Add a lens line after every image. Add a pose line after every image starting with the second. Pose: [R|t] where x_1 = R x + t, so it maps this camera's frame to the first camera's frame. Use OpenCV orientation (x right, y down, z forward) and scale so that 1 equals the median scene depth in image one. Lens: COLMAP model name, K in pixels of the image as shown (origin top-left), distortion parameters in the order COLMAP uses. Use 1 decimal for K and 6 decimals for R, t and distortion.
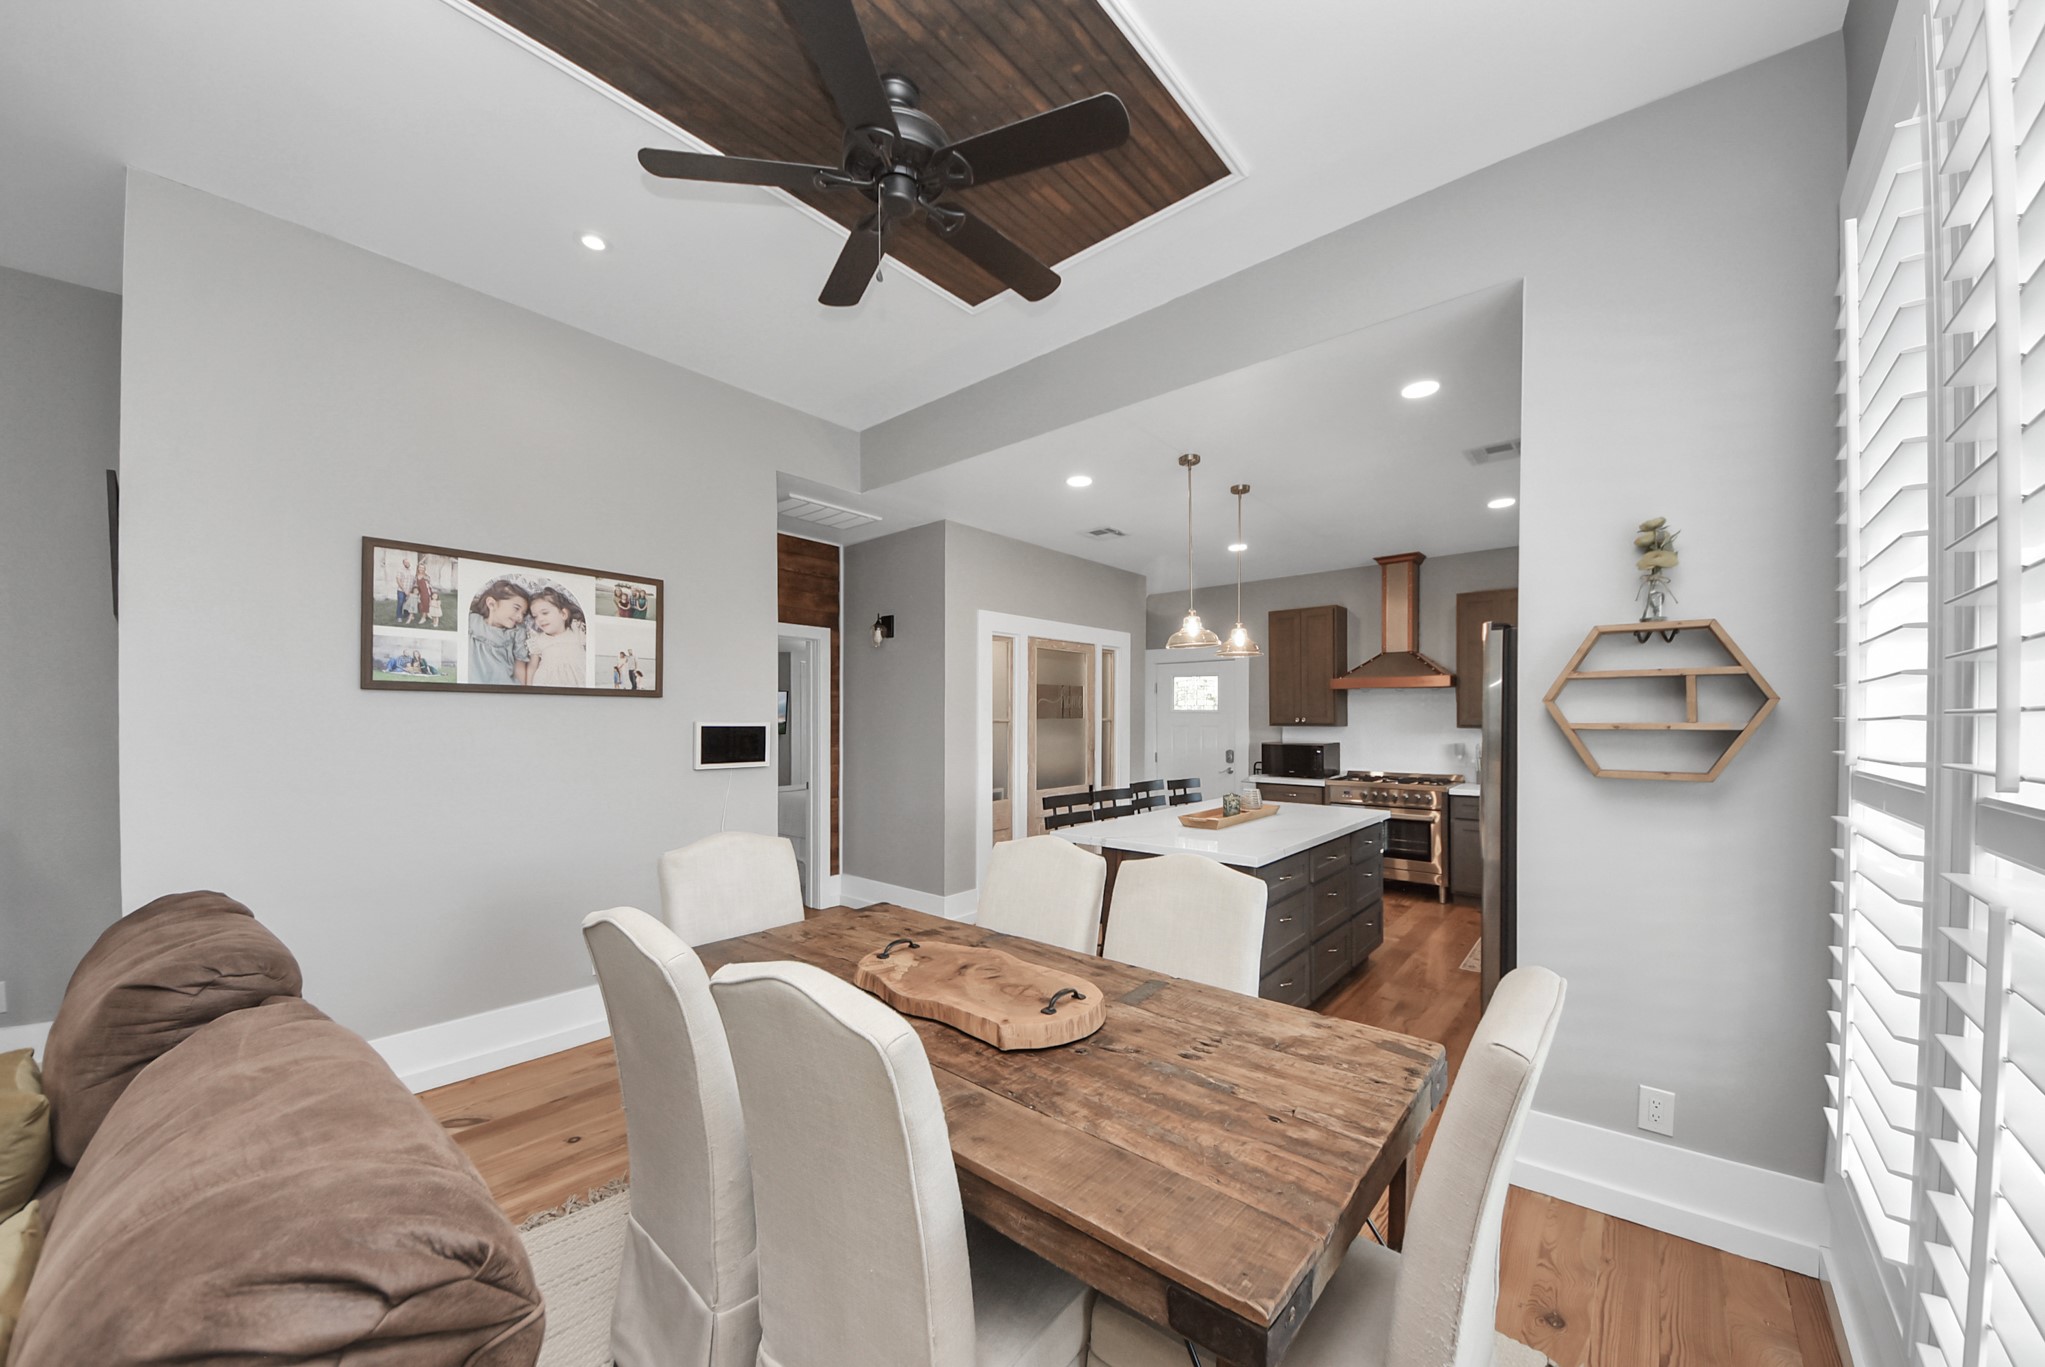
lens RADIAL K [[720.0, 0, 1019.5], [0, 720.0, 714.8], [0, 0, 1]] dist [0.025617, -0.000006]
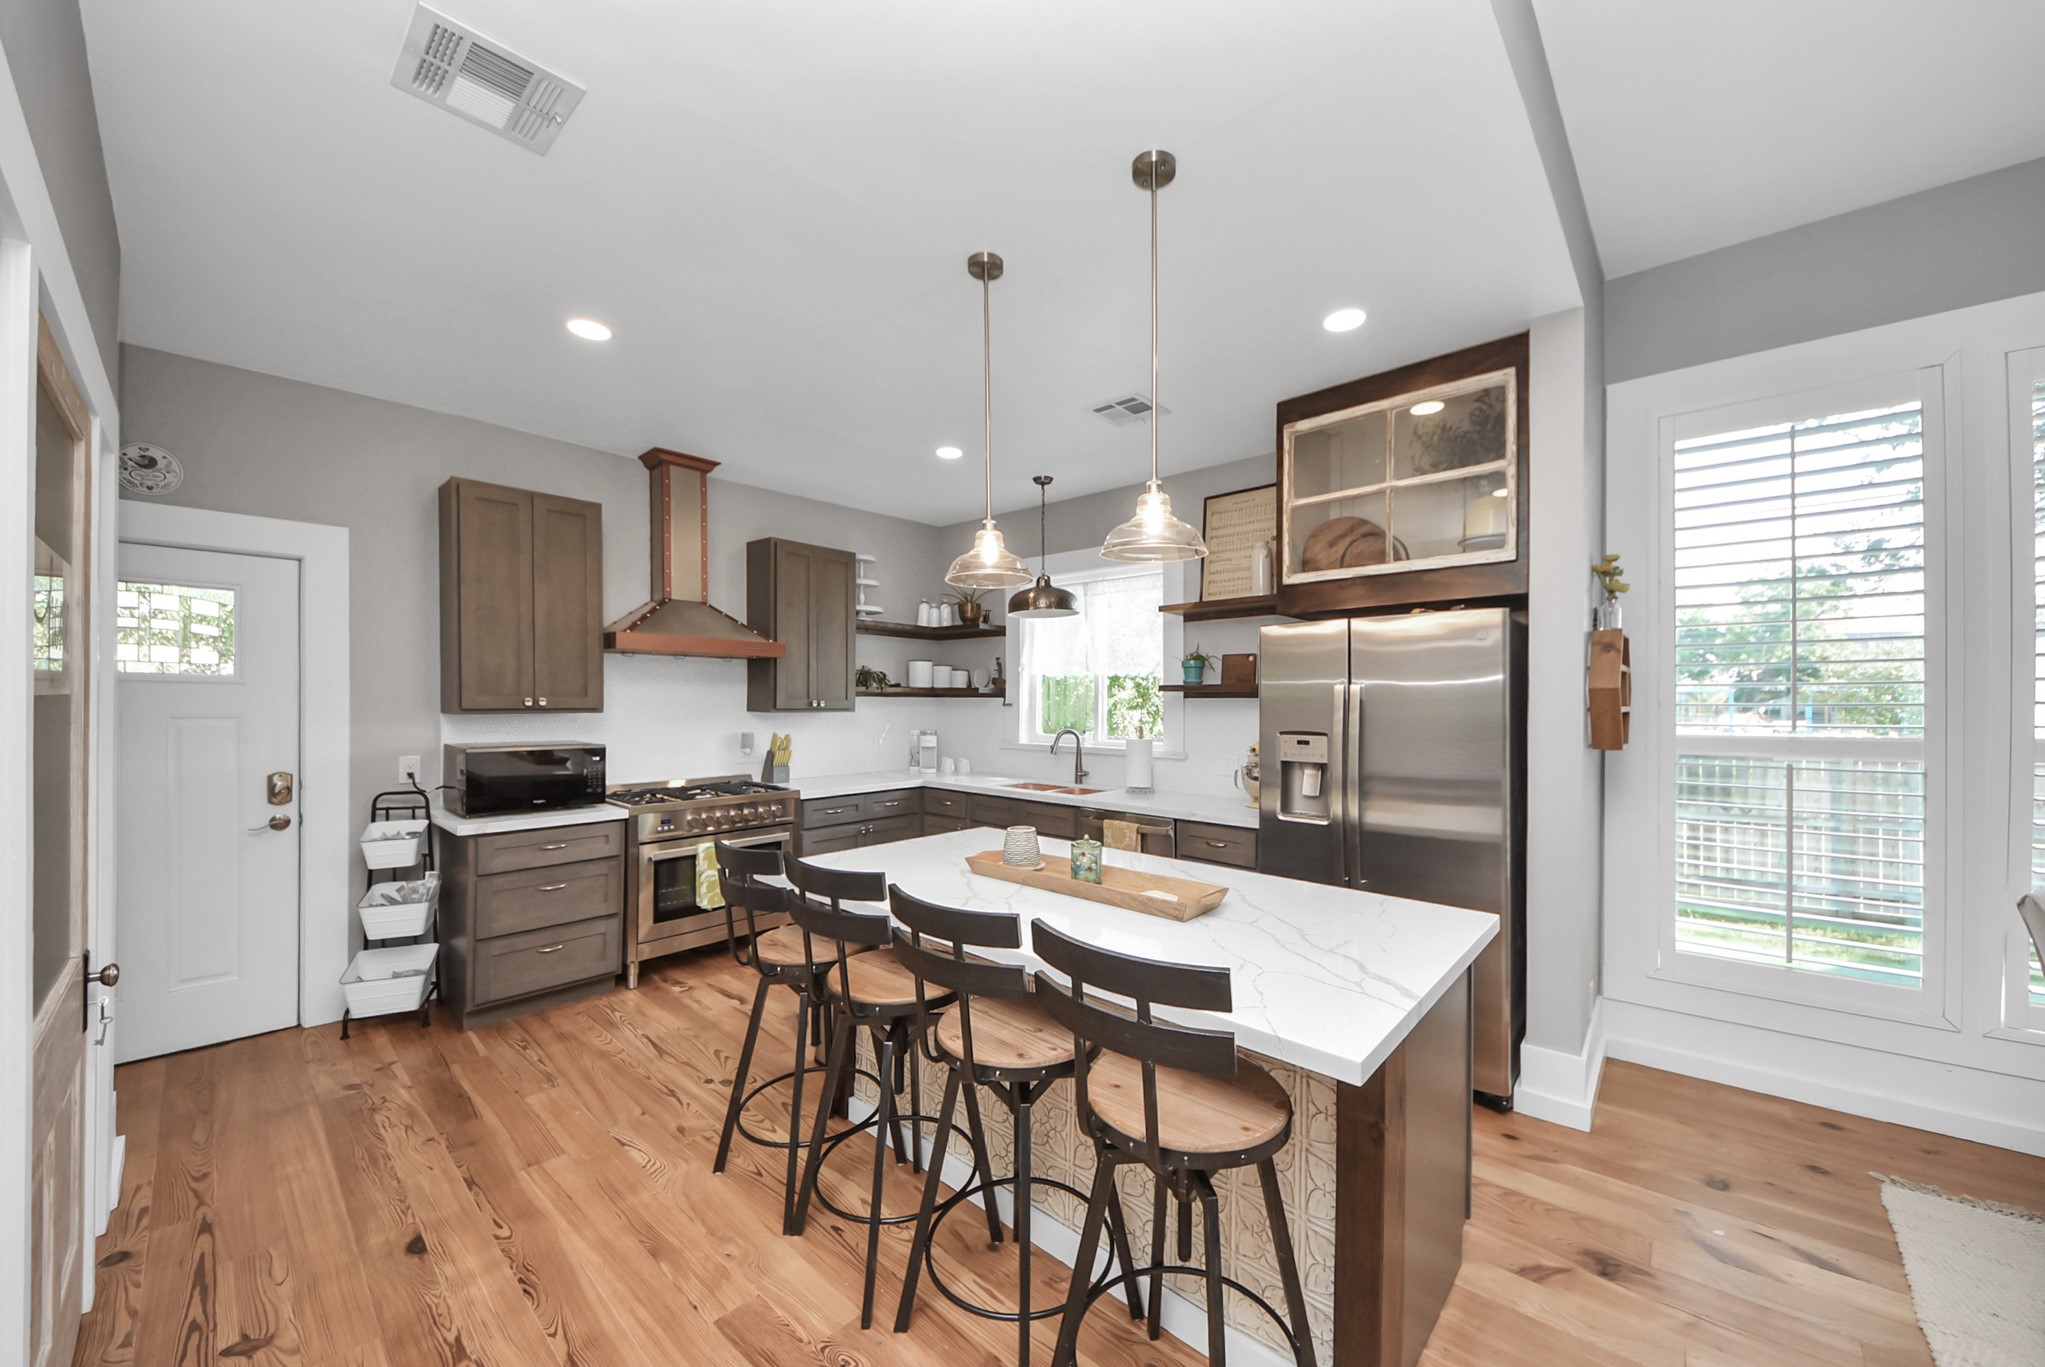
lens RADIAL K [[756.7, 0, 1033.8], [0, 756.7, 690.3], [0, 0, 1]] dist [0.026419, -0.000049]
pose [[0.019581, 0.014040, 0.999710, -0.201489], [-0.007024, 0.999879, -0.013904, 0.004935], [-0.999784, -0.006750, 0.019677, 0.747290]]
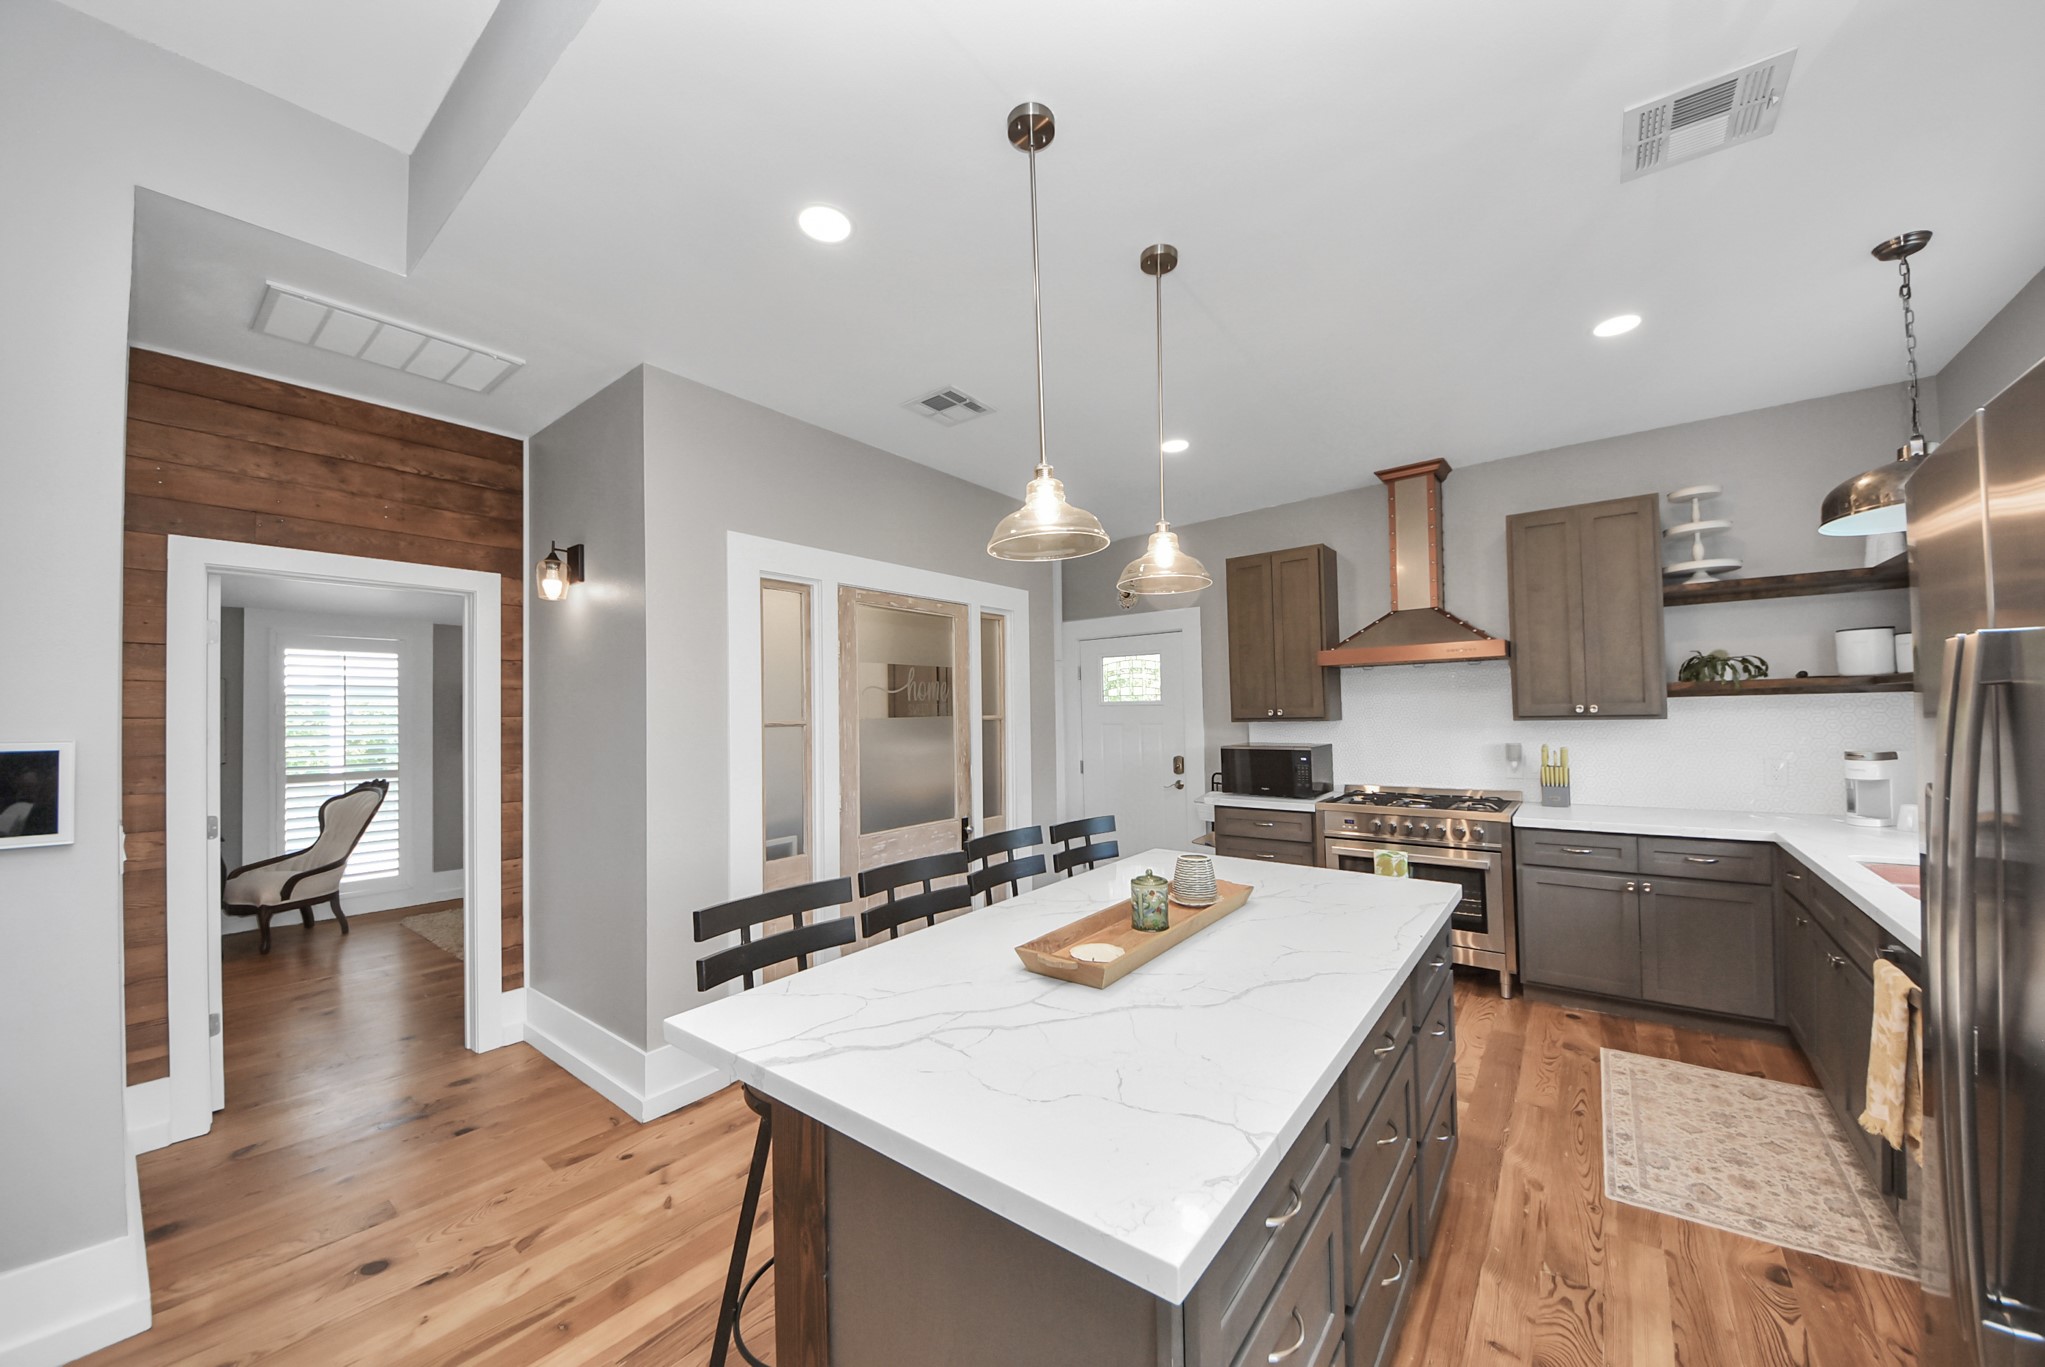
lens RADIAL K [[710.6, 0, 1019.9], [0, 710.6, 697.7], [0, 0, 1]] dist [0.018625, -0.000124]
pose [[0.998965, -0.018415, 0.041598, 0.140313], [0.019316, 0.999585, -0.021351, 0.003201], [-0.041188, 0.022132, 0.998906, 0.395333]]
